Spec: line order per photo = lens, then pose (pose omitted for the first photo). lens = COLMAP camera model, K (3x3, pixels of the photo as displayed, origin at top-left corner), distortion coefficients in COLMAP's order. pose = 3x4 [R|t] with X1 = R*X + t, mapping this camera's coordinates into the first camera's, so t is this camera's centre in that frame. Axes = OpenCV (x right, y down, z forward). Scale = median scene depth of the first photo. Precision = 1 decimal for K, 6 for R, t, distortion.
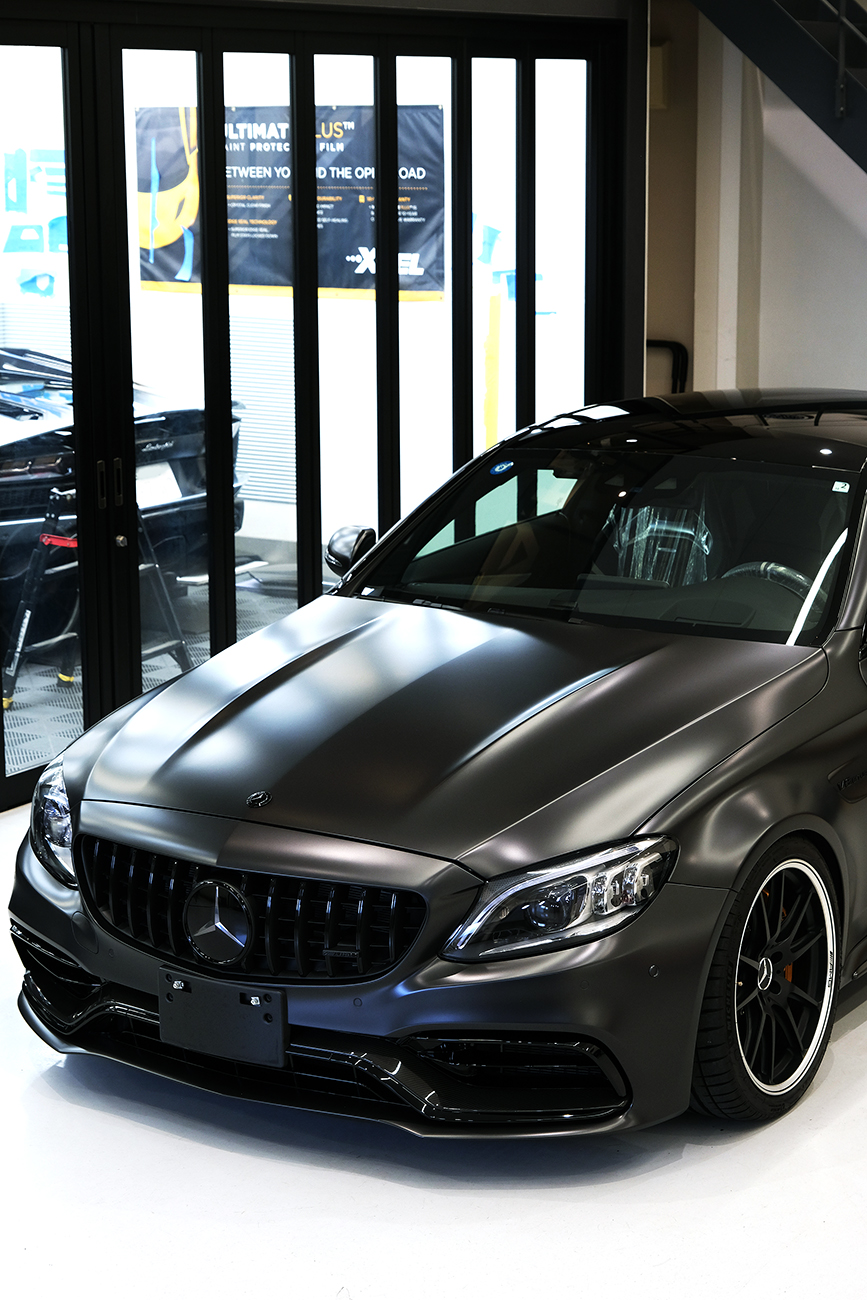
lens RADIAL K [[2637.9, 0, 404.3], [0, 2637.9, 631.5], [0, 0, 1]] dist [0.077593, 0.000000]
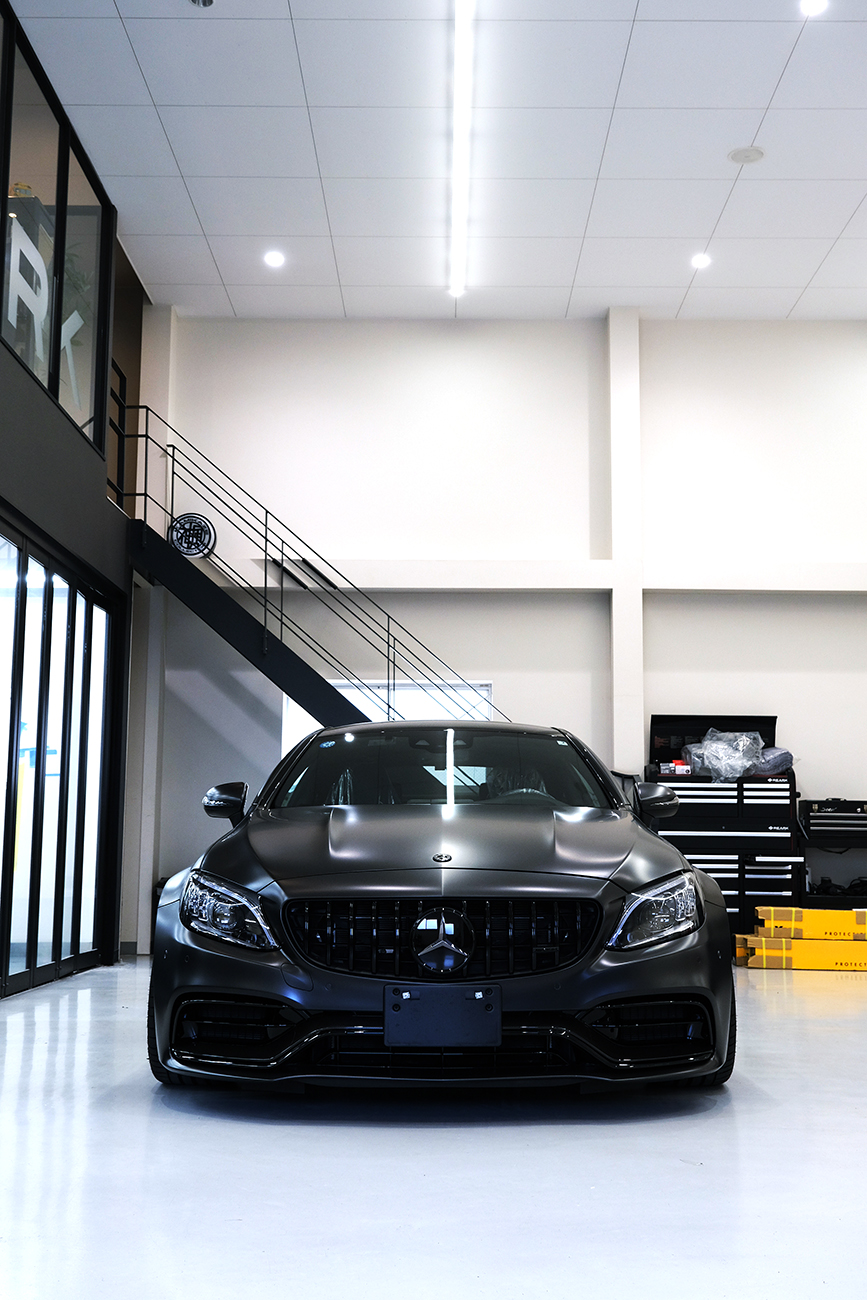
lens RADIAL K [[1462.4, 0, 436.8], [0, 1462.4, 645.8], [0, 0, 1]] dist [0.005184, 0.000000]
pose [[0.839665, 0.090539, 0.535505, -0.415794], [0.092773, 0.947604, -0.305680, 0.168037], [-0.535122, 0.306349, 0.787270, 0.320720]]
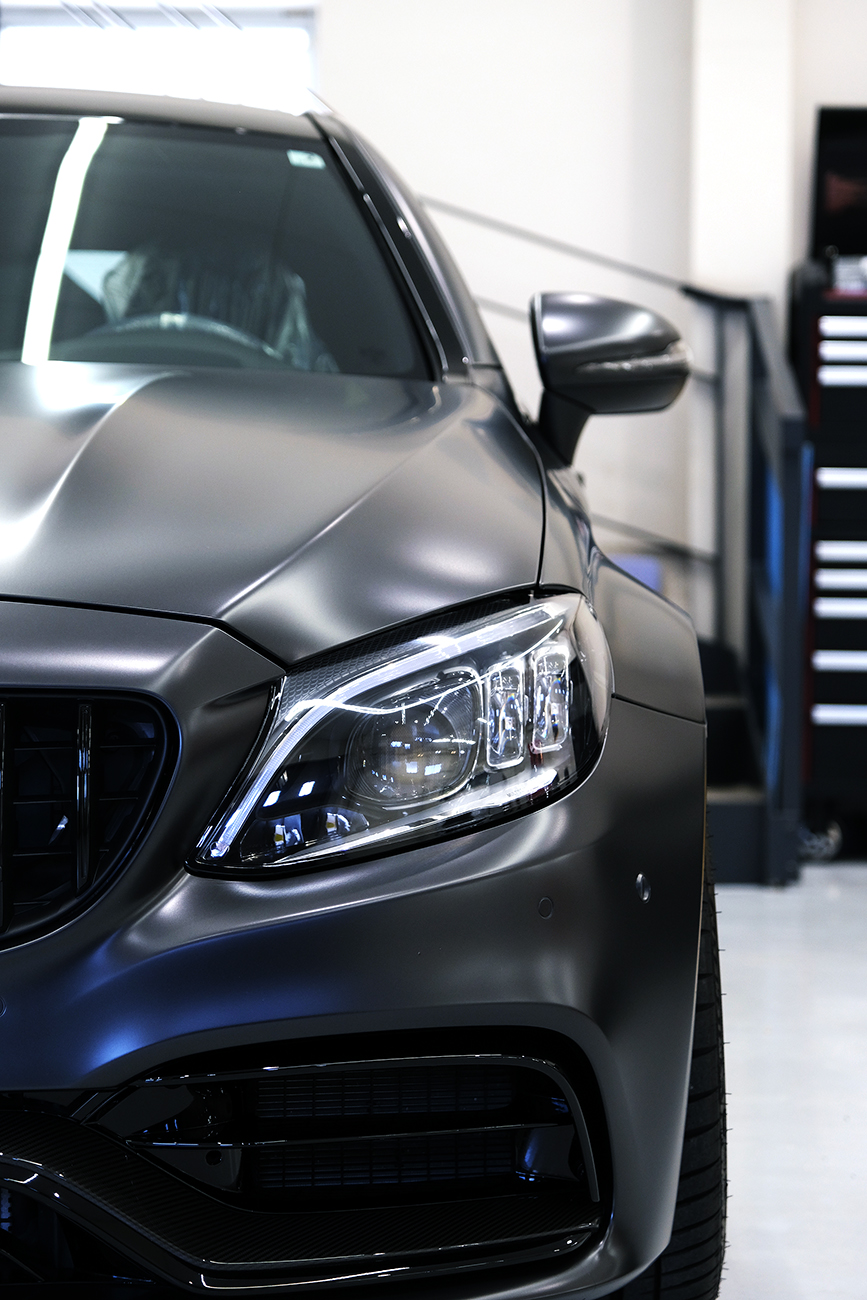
lens RADIAL K [[4340.2, 0, 432.1], [0, 4340.2, 648.0], [0, 0, 1]] dist [-0.014079, 0.000000]
pose [[0.827806, 0.001164, 0.561013, -0.263562], [0.096898, 0.984672, -0.145021, 0.156771], [-0.552583, 0.174410, 0.815005, 0.382568]]
